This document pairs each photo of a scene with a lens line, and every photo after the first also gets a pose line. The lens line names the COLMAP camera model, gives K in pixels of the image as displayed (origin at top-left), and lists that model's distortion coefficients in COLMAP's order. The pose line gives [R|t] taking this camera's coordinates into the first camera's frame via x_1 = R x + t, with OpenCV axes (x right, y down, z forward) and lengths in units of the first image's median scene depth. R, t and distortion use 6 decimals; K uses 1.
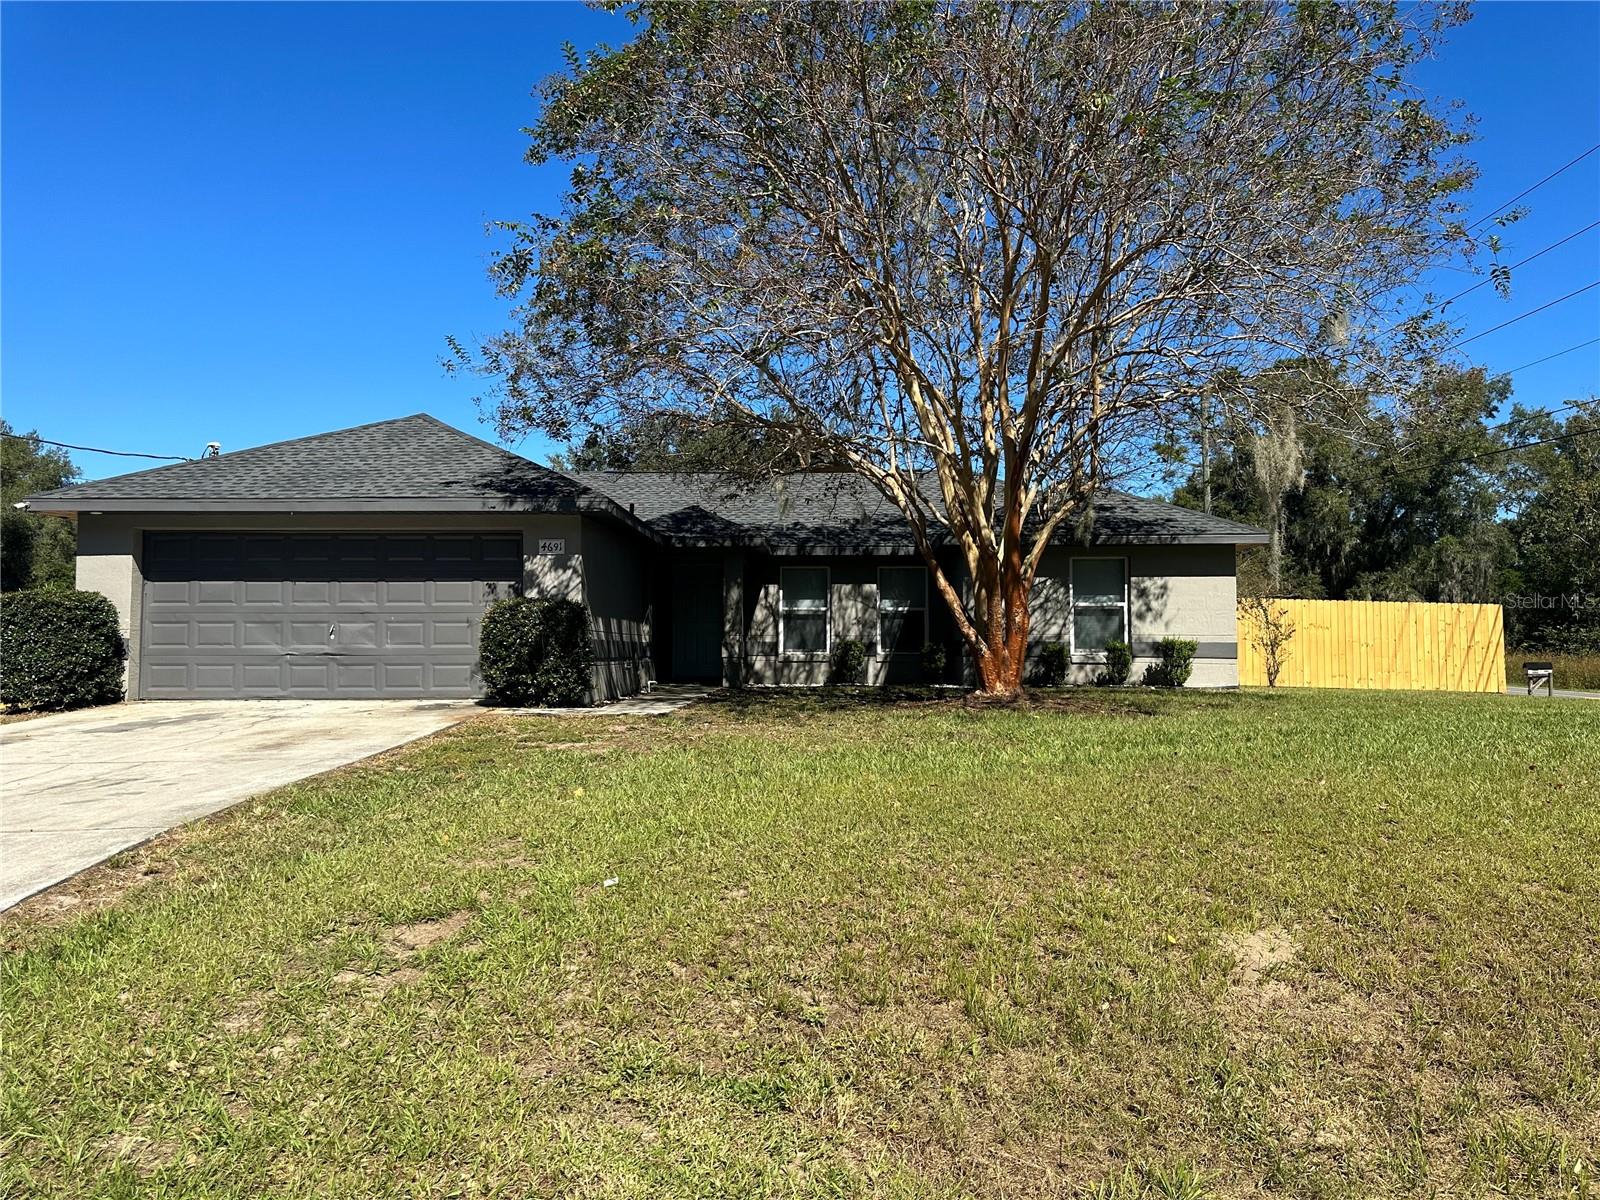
lens RADIAL K [[1116.6, 0, 797.5], [0, 1116.6, 600.3], [0, 0, 1]] dist [0.125831, -0.179999]
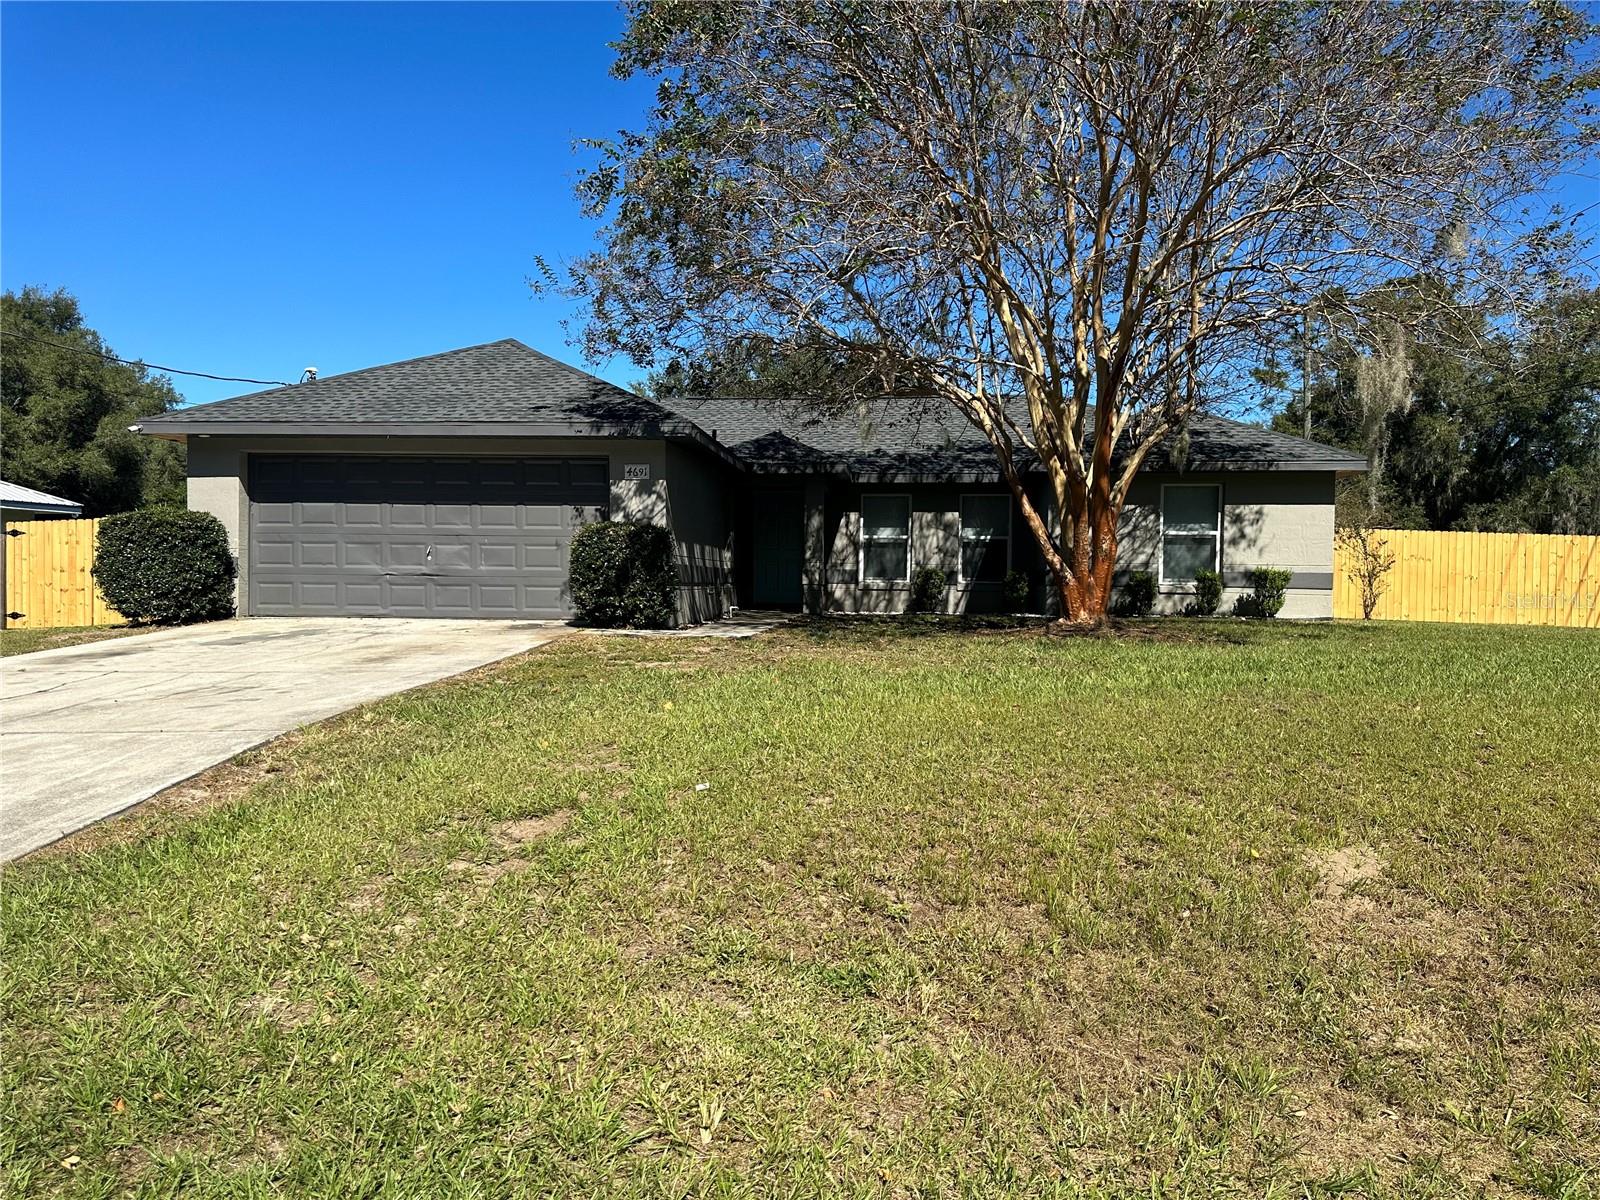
lens RADIAL K [[1118.0, 0, 797.7], [0, 1118.0, 611.6], [0, 0, 1]] dist [0.112056, -0.151229]
pose [[0.997519, 0.012553, -0.069266, -0.002561], [-0.007551, 0.997376, 0.071999, 0.004278], [0.069988, -0.071297, 0.994997, -0.005190]]
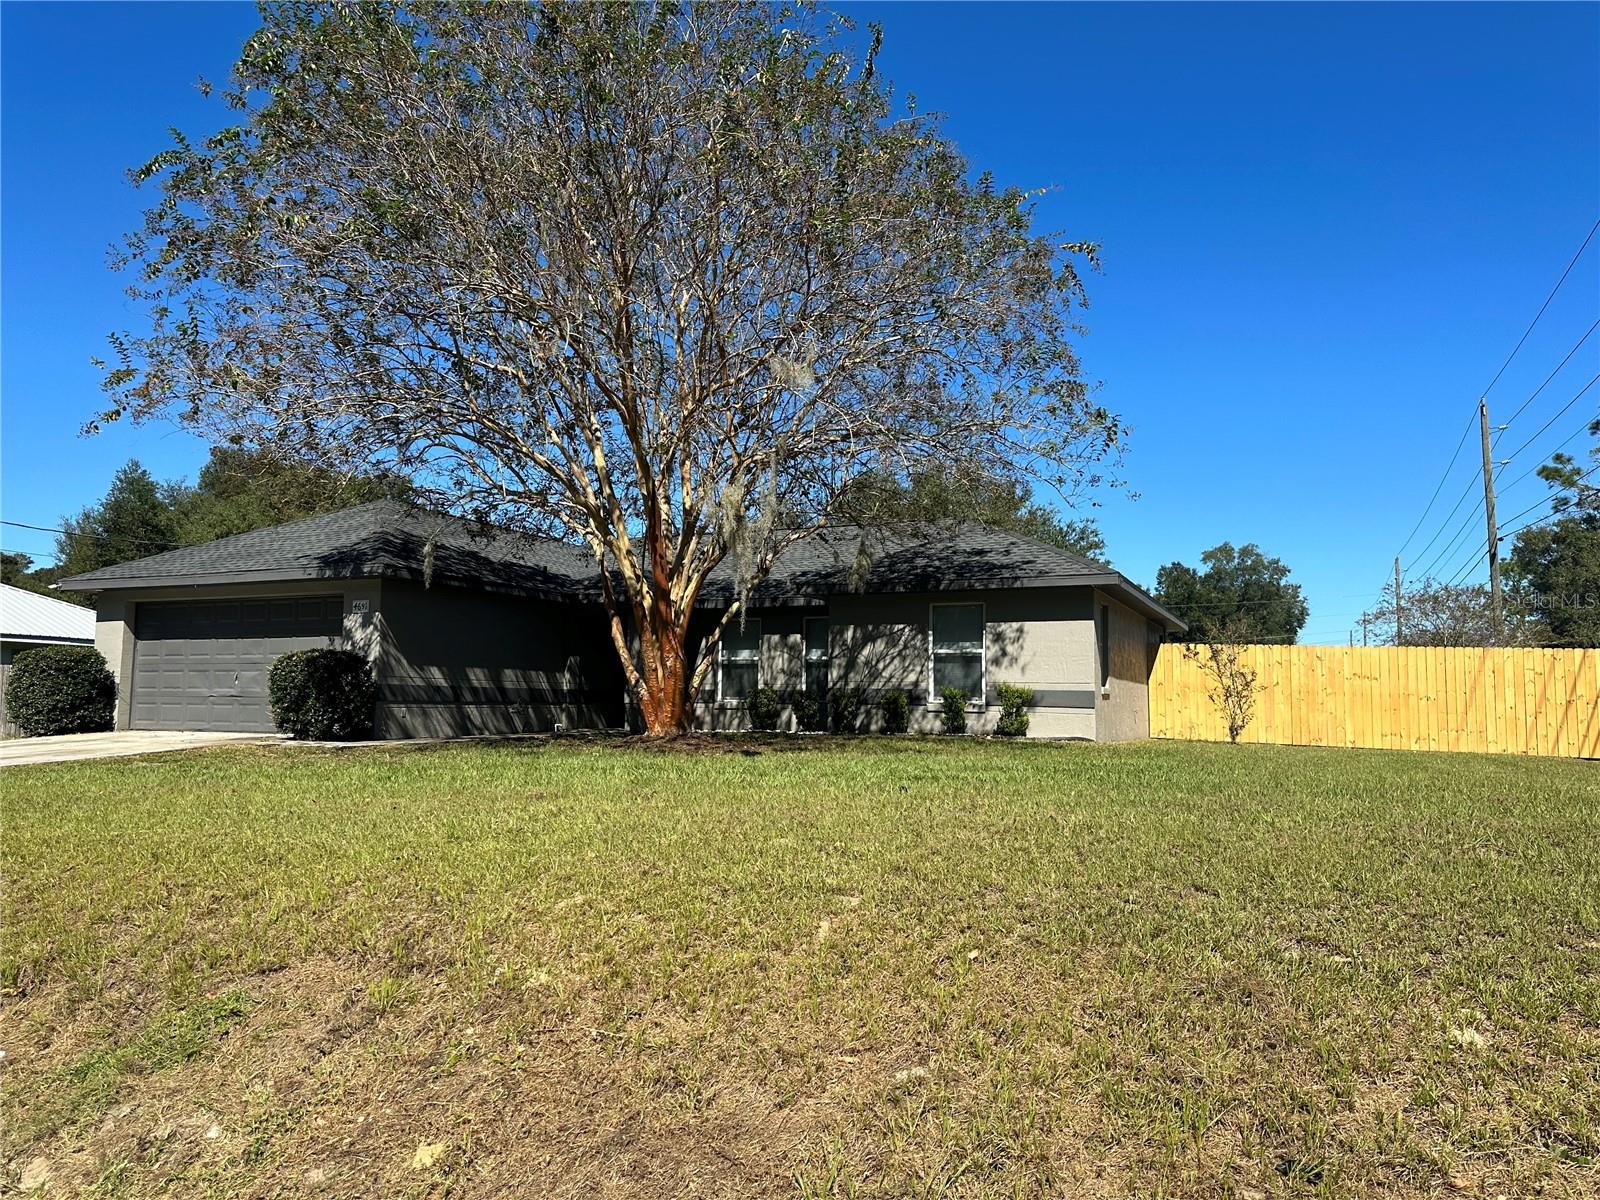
lens RADIAL K [[1116.6, 0, 797.5], [0, 1116.6, 600.3], [0, 0, 1]] dist [0.125831, -0.179999]
pose [[0.925556, -0.025536, -0.377748, 0.655379], [0.006891, 0.998694, -0.050629, 0.009563], [0.378547, 0.044257, 0.924523, 0.060352]]
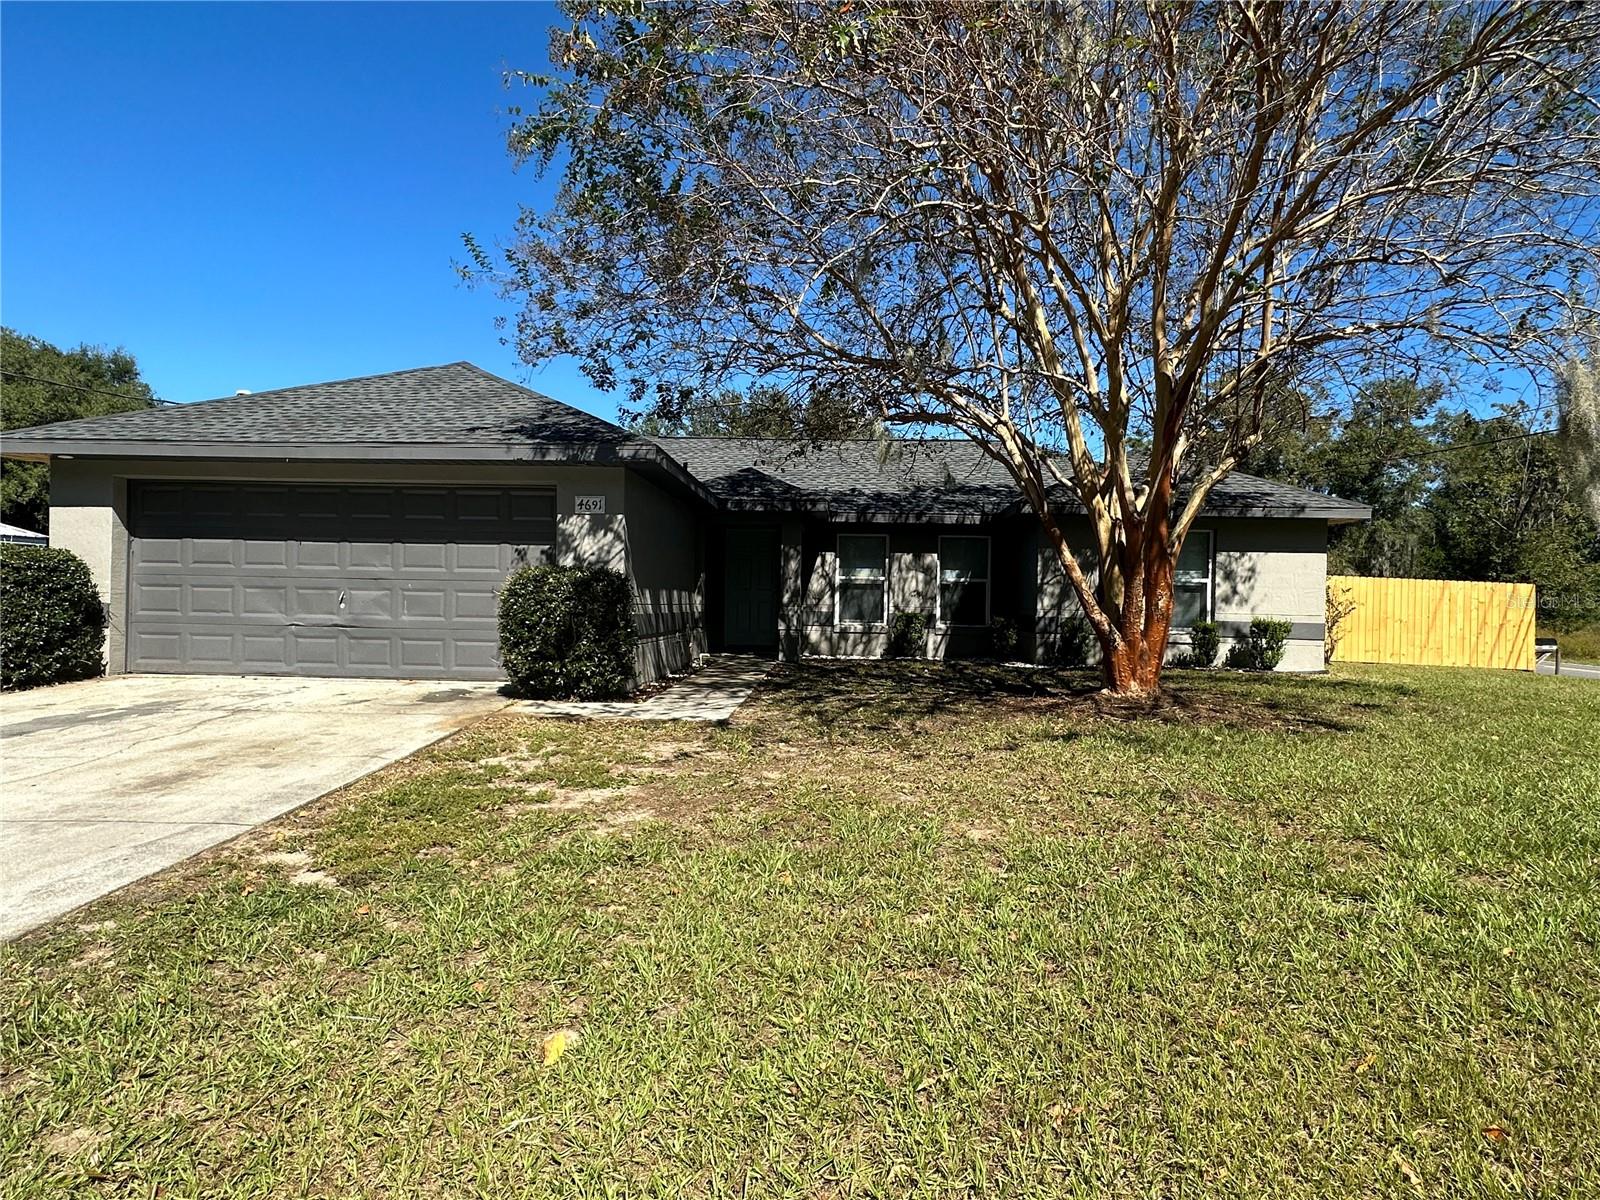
lens RADIAL K [[901.5, 0, 802.7], [0, 901.5, 600.4], [0, 0, 1]] dist [0.000500, 0.000699]
pose [[0.999692, 0.019449, -0.015410, -0.047532], [-0.018778, 0.998919, 0.042525, -0.007808], [0.016221, -0.042222, 0.998977, 0.321251]]
